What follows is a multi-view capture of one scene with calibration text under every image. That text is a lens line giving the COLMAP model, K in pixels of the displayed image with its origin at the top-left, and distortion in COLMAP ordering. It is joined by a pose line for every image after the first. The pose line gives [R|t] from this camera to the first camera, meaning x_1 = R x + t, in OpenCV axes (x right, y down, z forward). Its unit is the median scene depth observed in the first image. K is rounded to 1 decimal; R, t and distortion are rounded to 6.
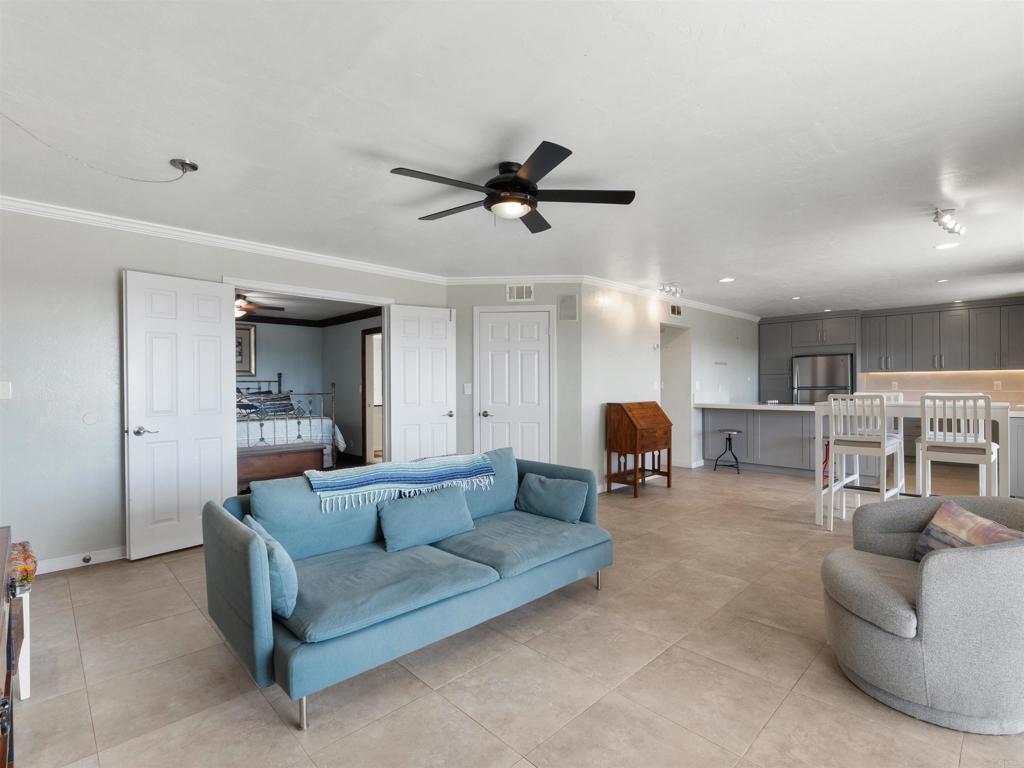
lens RADIAL K [[492.4, 0, 512.0], [0, 492.4, 384.0], [0, 0, 1]] dist [-0.010091, -0.000486]
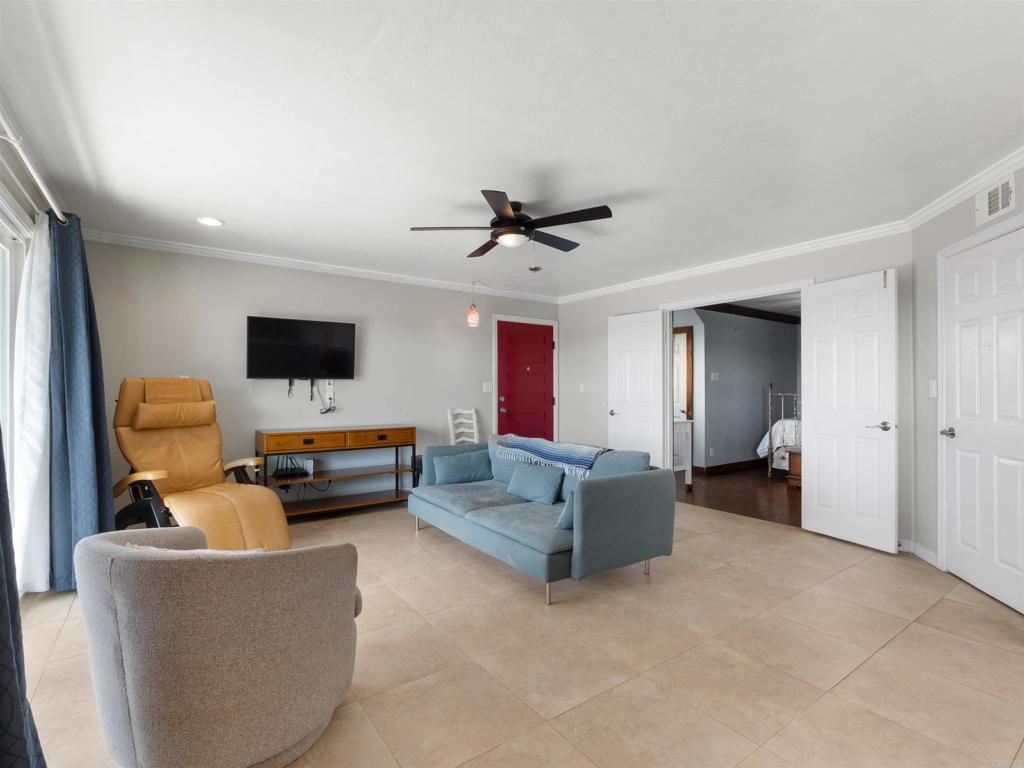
lens RADIAL K [[492.4, 0, 512.0], [0, 492.4, 384.0], [0, 0, 1]] dist [-0.010091, -0.000486]
pose [[-0.154232, -0.008197, -0.988001, 1.140595], [0.003240, 0.999956, -0.008802, 0.014130], [0.988029, -0.004559, -0.154199, 1.119962]]
